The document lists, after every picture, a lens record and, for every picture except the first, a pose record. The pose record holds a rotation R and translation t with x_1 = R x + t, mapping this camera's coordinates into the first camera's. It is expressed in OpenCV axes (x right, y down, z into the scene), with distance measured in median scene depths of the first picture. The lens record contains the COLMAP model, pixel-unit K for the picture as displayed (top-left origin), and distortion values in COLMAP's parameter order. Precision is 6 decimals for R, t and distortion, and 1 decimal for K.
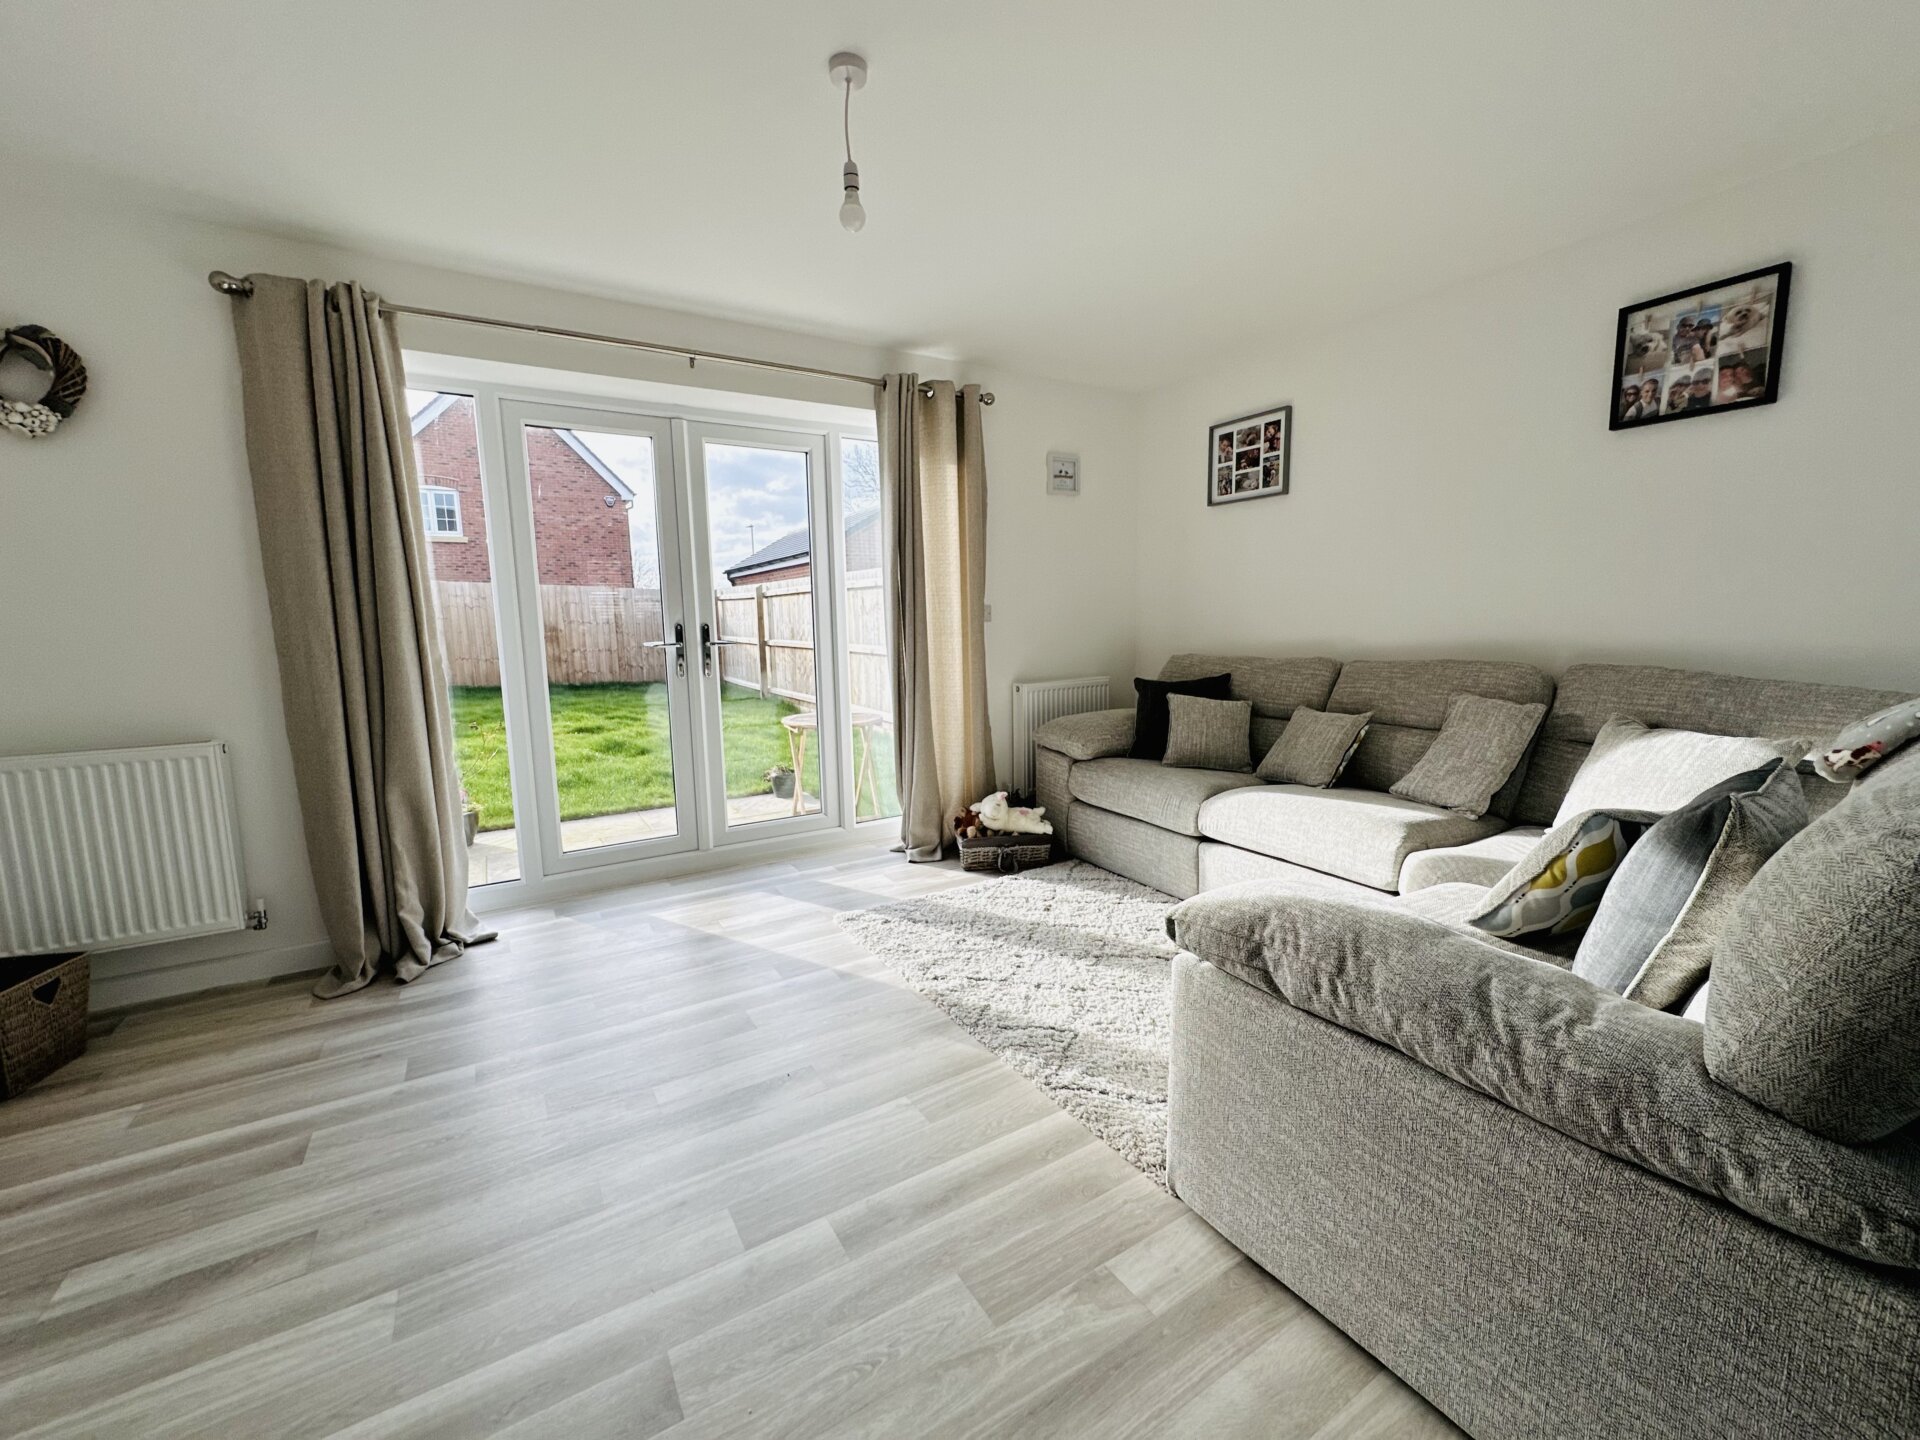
lens RADIAL K [[765.2, 0, 958.5], [0, 765.2, 720.9], [0, 0, 1]] dist [-0.004678, 0.000885]
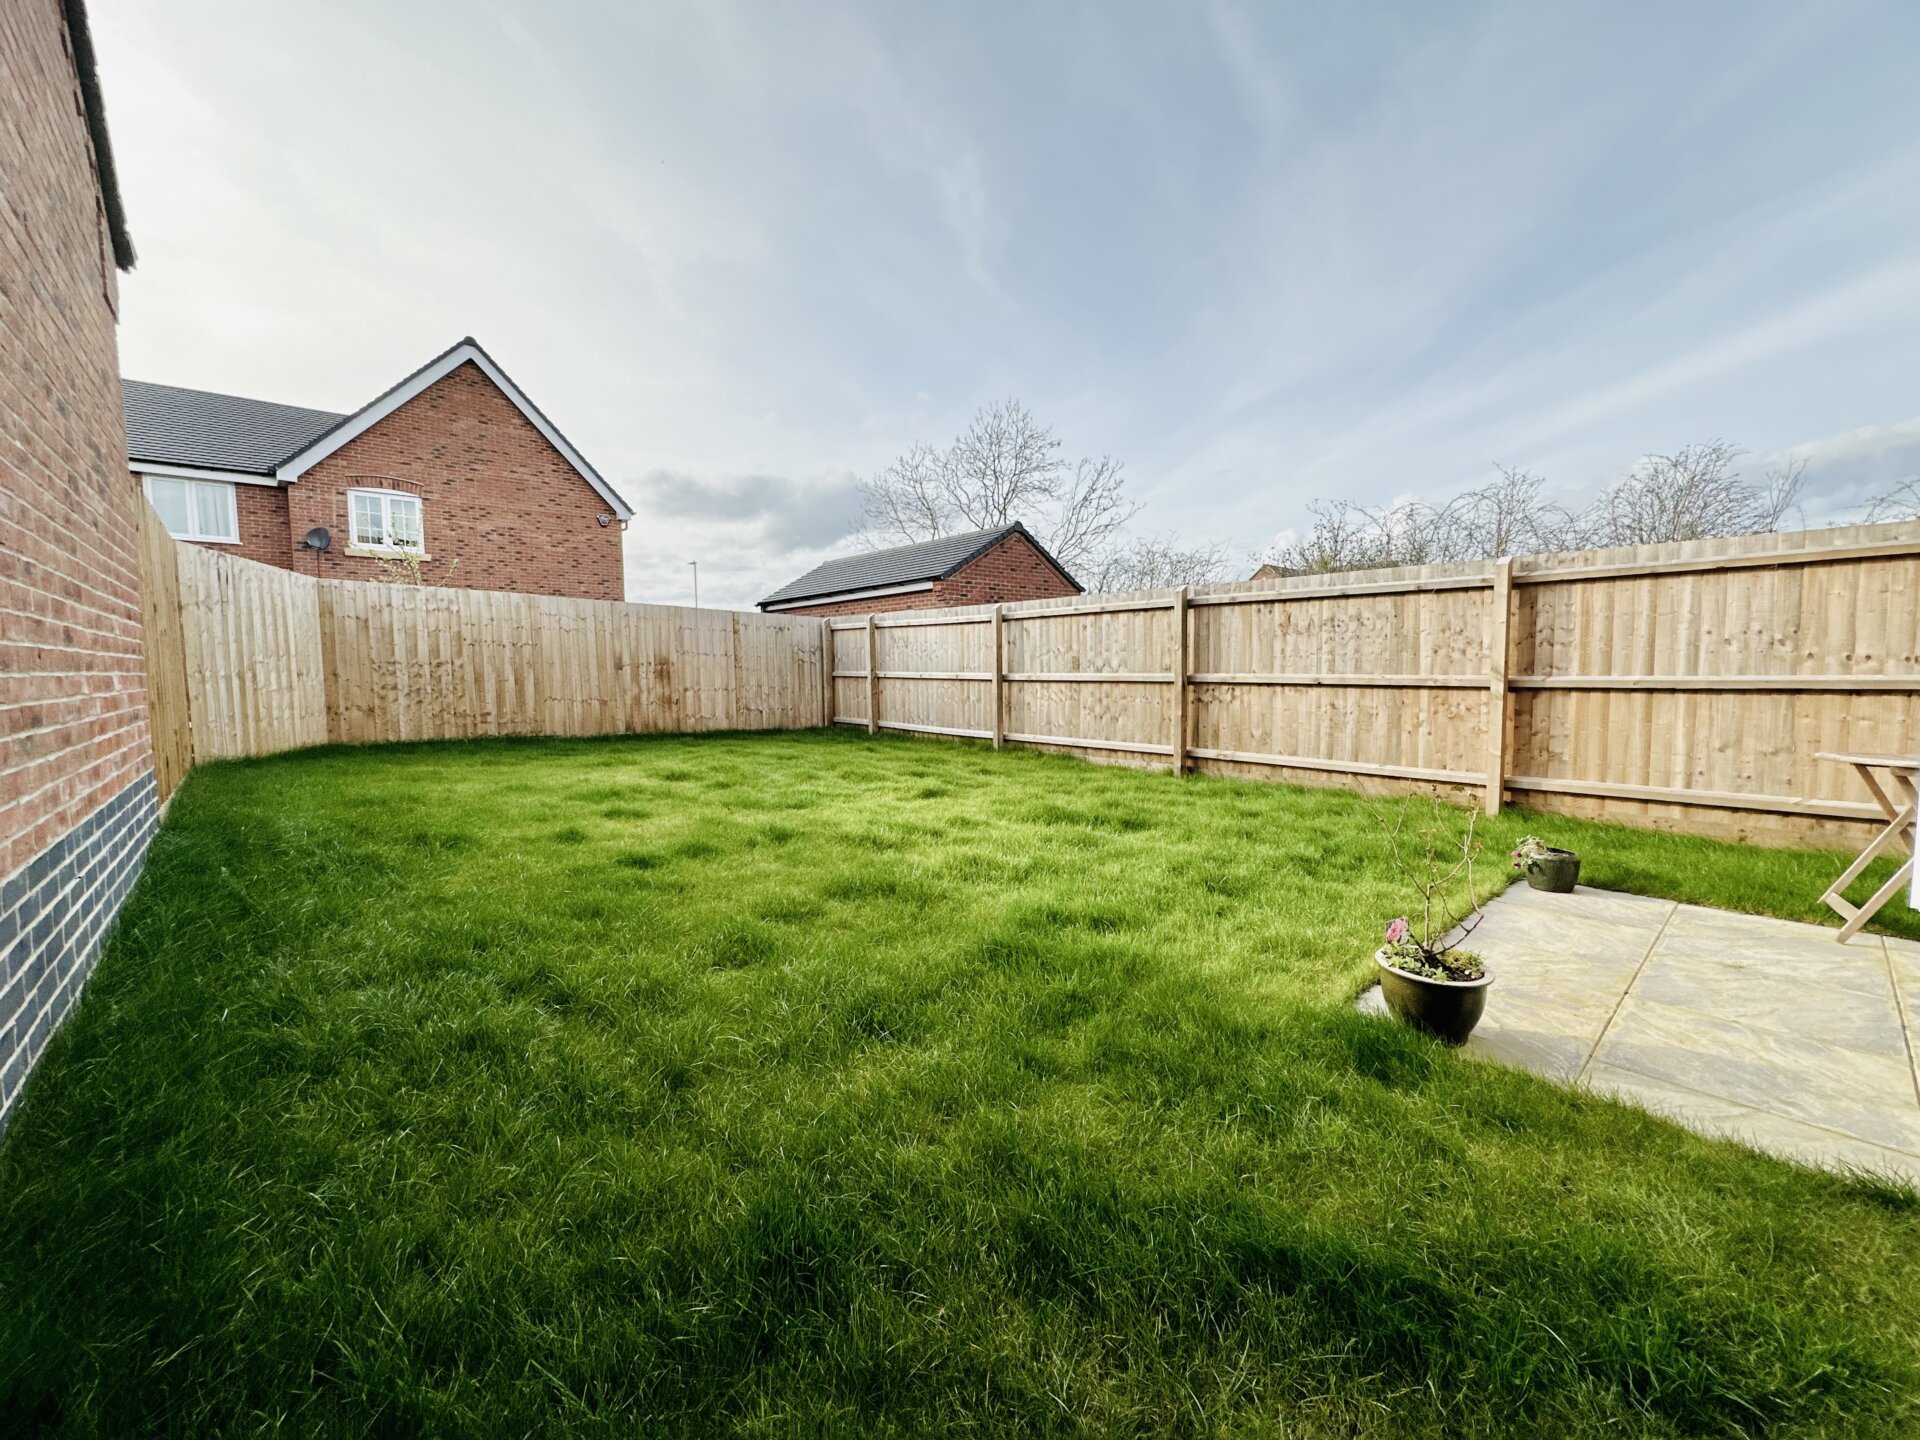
lens RADIAL K [[765.2, 0, 958.5], [0, 765.2, 720.9], [0, 0, 1]] dist [-0.004678, 0.000885]
pose [[0.984396, -0.005270, 0.175889, -1.399099], [0.017090, 0.997690, -0.065752, -0.017408], [-0.175136, 0.067732, 0.982212, 0.724465]]
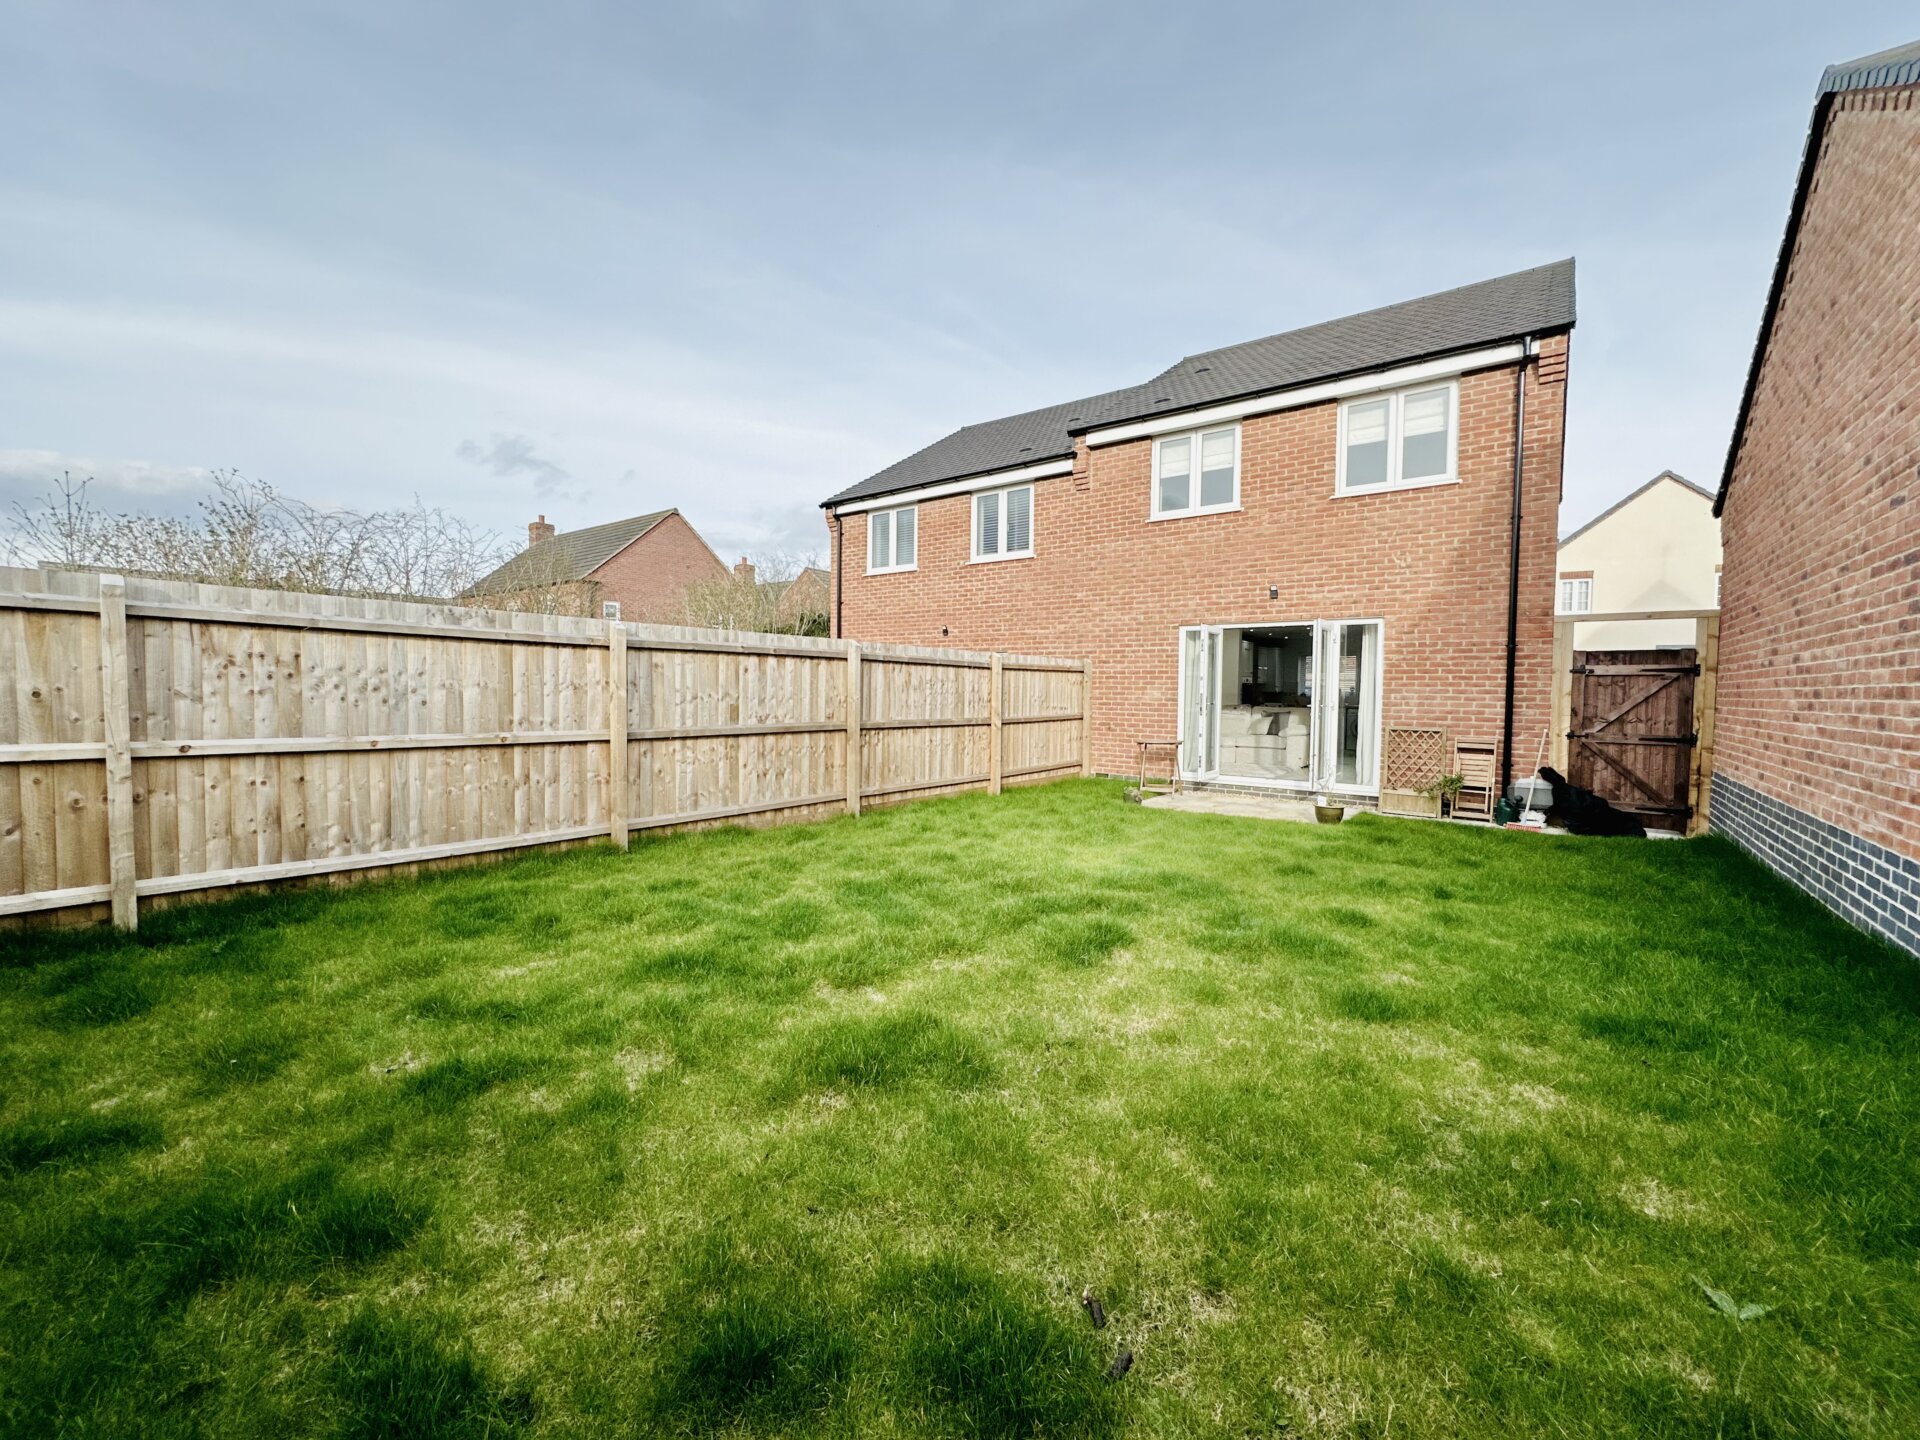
lens RADIAL K [[765.2, 0, 958.5], [0, 765.2, 720.9], [0, 0, 1]] dist [-0.004678, 0.000885]
pose [[-0.347232, -0.024478, 0.937460, -2.625640], [0.122034, 0.989980, 0.071051, -0.391271], [-0.929805, 0.139073, -0.340765, 3.099344]]
